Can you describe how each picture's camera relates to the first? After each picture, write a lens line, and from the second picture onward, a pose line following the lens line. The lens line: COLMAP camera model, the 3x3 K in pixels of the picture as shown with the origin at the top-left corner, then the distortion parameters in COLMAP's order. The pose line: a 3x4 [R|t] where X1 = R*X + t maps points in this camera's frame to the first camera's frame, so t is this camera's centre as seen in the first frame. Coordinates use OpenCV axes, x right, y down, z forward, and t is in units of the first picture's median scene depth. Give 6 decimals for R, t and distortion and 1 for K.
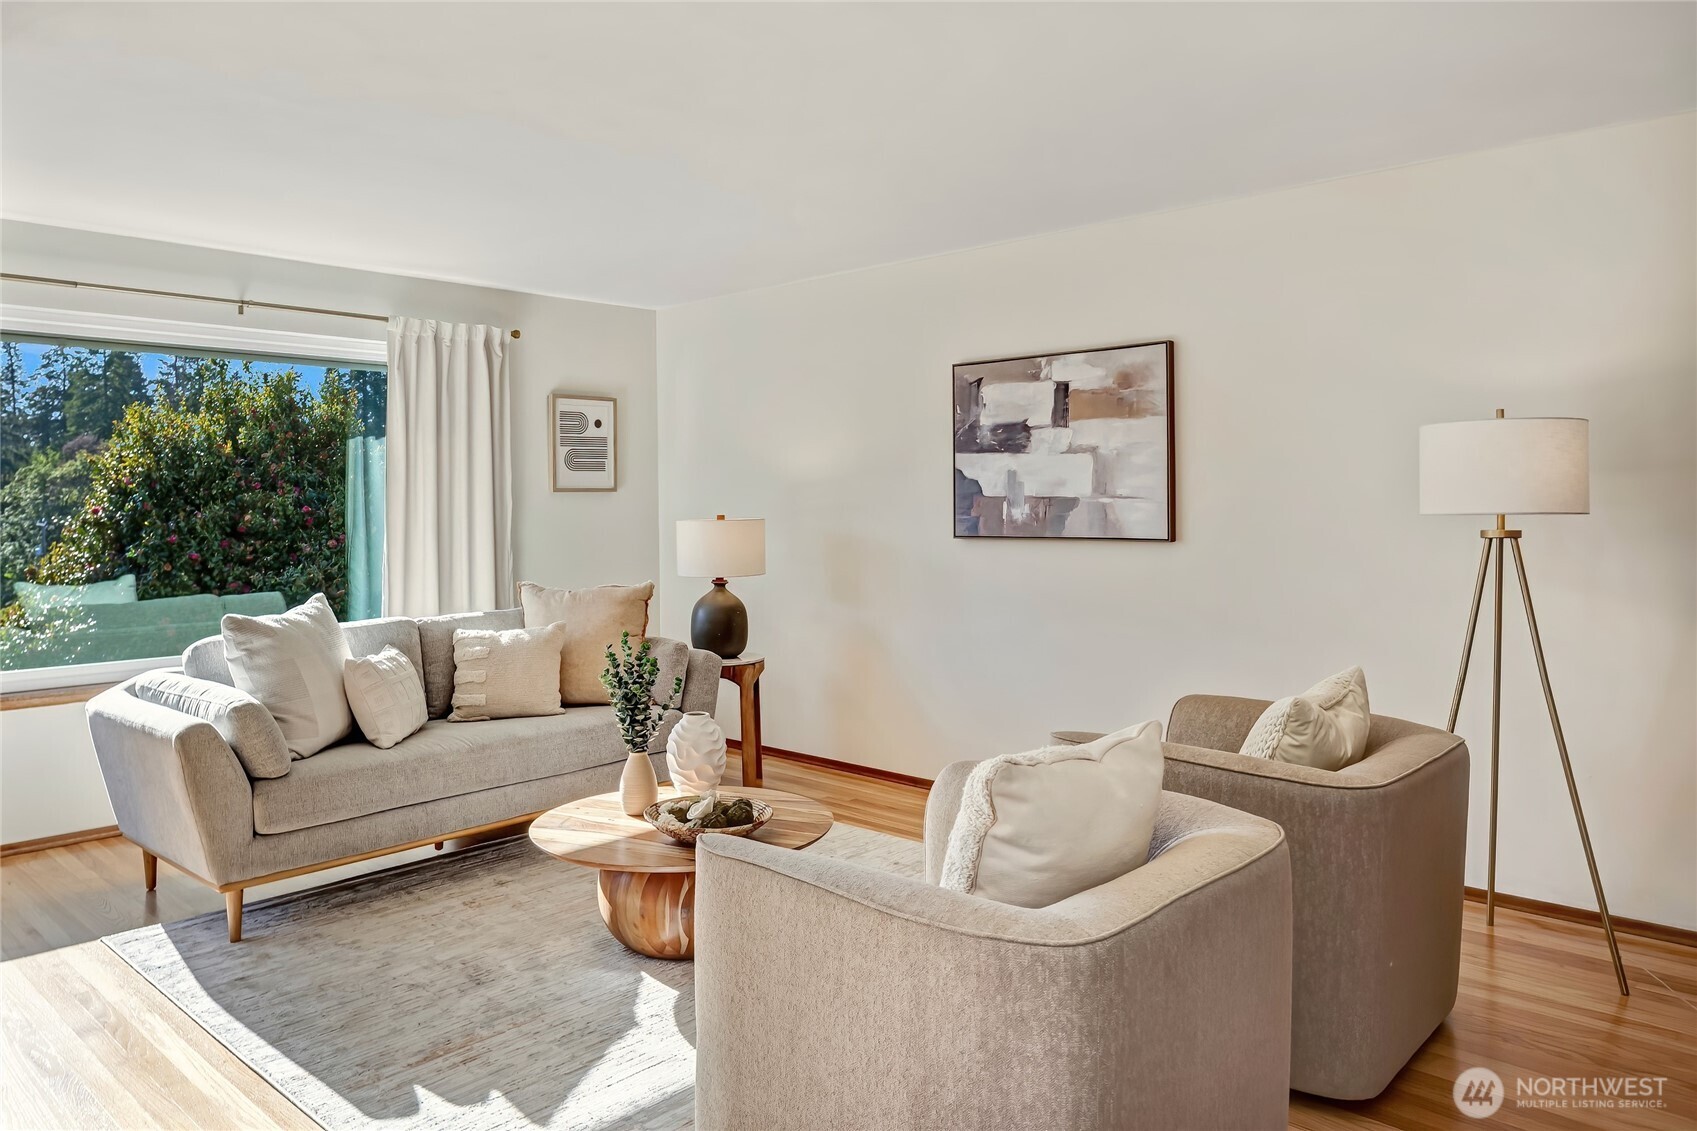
lens RADIAL K [[1179.8, 0, 852.1], [0, 1179.8, 523.4], [0, 0, 1]] dist [0.000734, -0.005388]
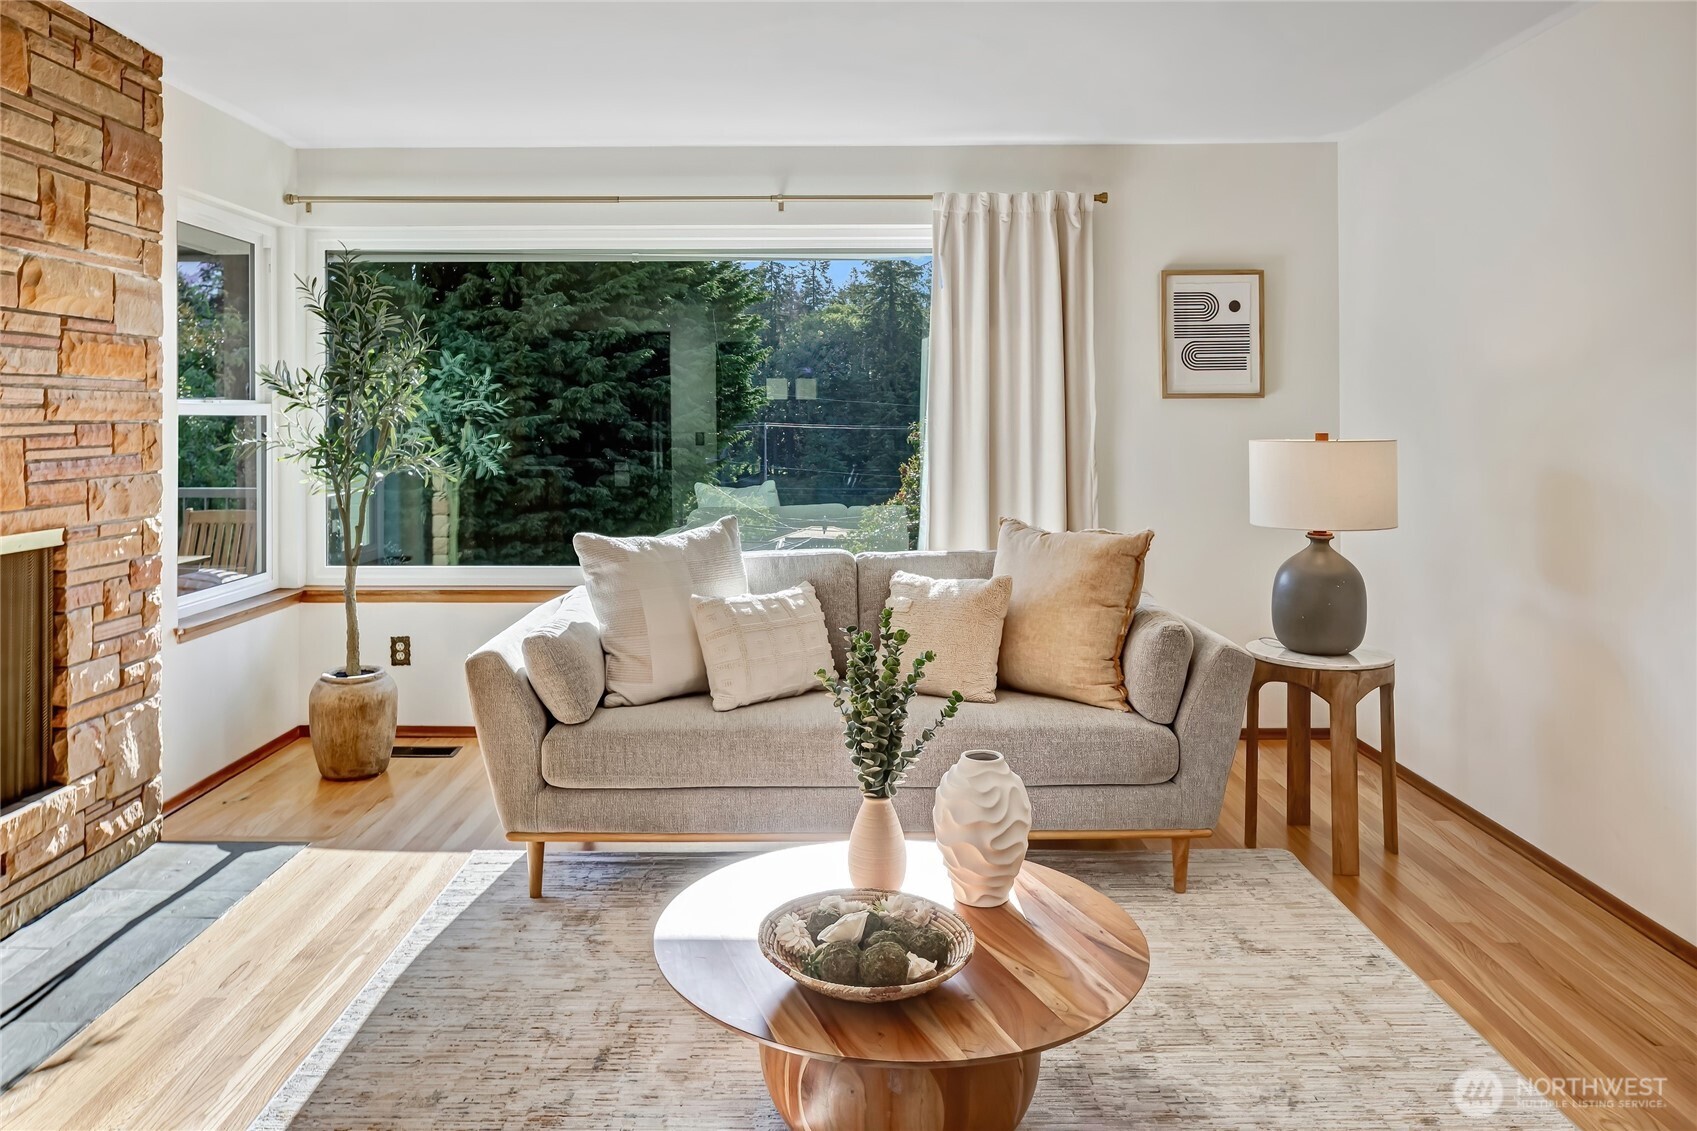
lens RADIAL K [[1179.8, 0, 818.7], [0, 1179.8, 414.0], [0, 0, 1]] dist [0.000734, -0.005388]
pose [[0.663502, 0.008577, -0.748125, 0.206287], [-0.017352, 0.999842, -0.003927, -0.011408], [0.747973, 0.015587, 0.663546, 0.387620]]
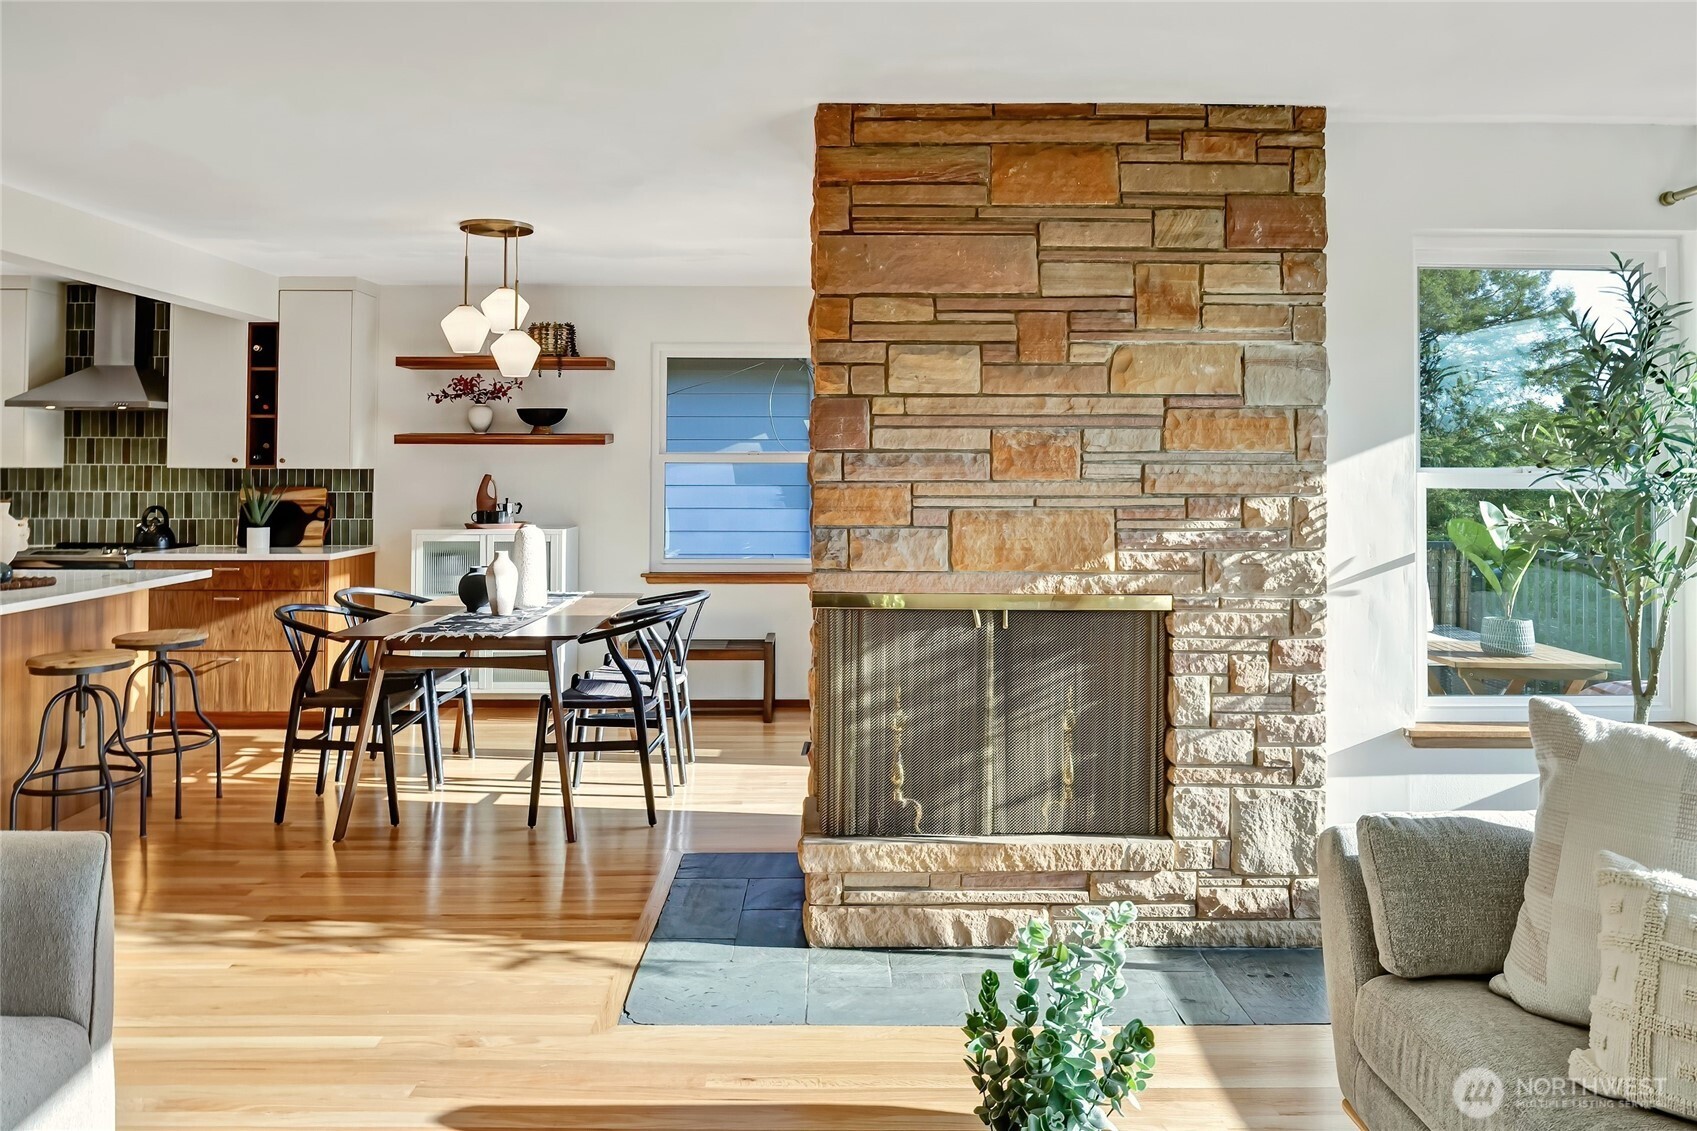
lens RADIAL K [[1179.8, 0, 843.5], [0, 1179.8, 450.0], [0, 0, 1]] dist [0.000734, -0.005388]
pose [[-0.724220, -0.001640, -0.689567, 0.067709], [-0.004676, 0.999986, 0.002534, -0.028671], [0.689553, 0.005059, -0.724217, 0.854690]]
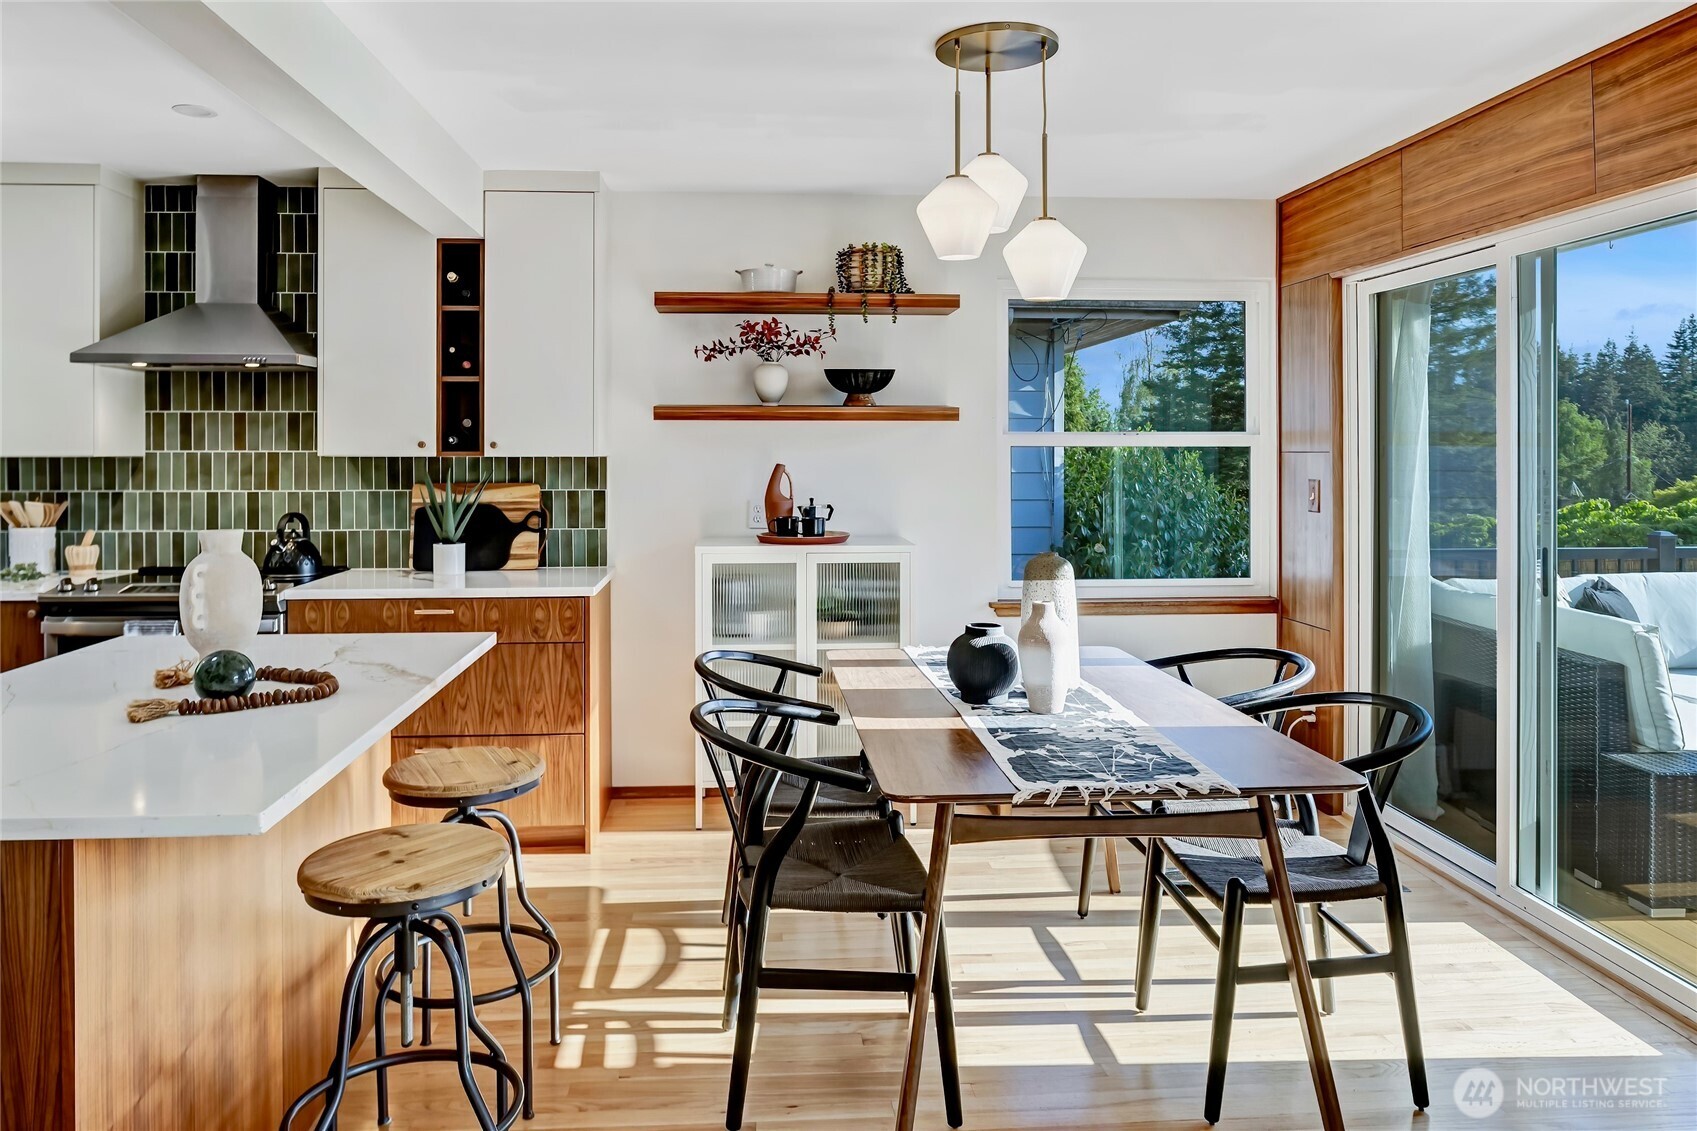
lens RADIAL K [[1179.8, 0, 814.9], [0, 1179.8, 454.3], [0, 0, 1]] dist [0.000734, -0.005388]
pose [[-0.690518, 0.009988, -0.723246, 0.085983], [-0.003461, 0.999848, 0.017112, -0.019573], [0.723307, 0.014319, -0.690378, 0.266369]]
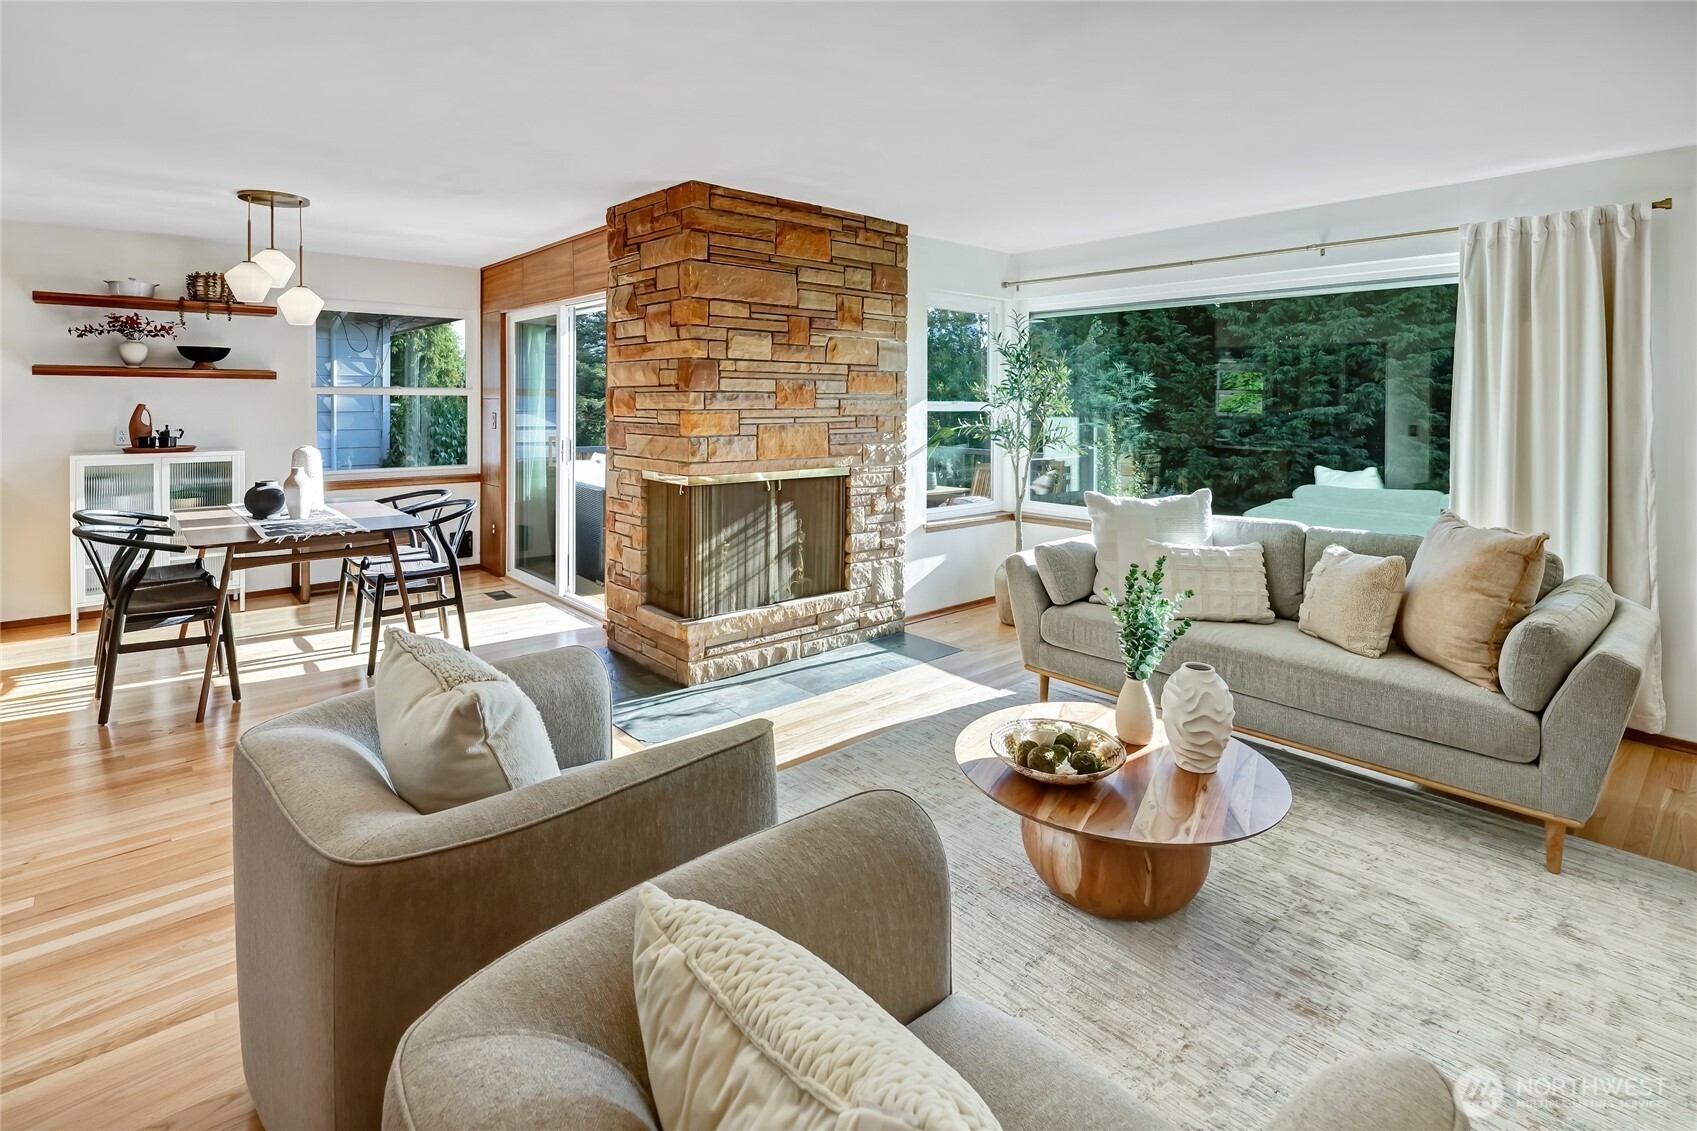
lens RADIAL K [[822.7, 0, 824.0], [0, 822.7, 412.6], [0, 0, 1]] dist [0.015313, -0.003349]
pose [[-0.114427, 0.023550, -0.993152, 0.371704], [-0.019127, 0.999481, 0.025904, -0.028659], [0.993247, 0.021960, -0.113918, 0.576407]]
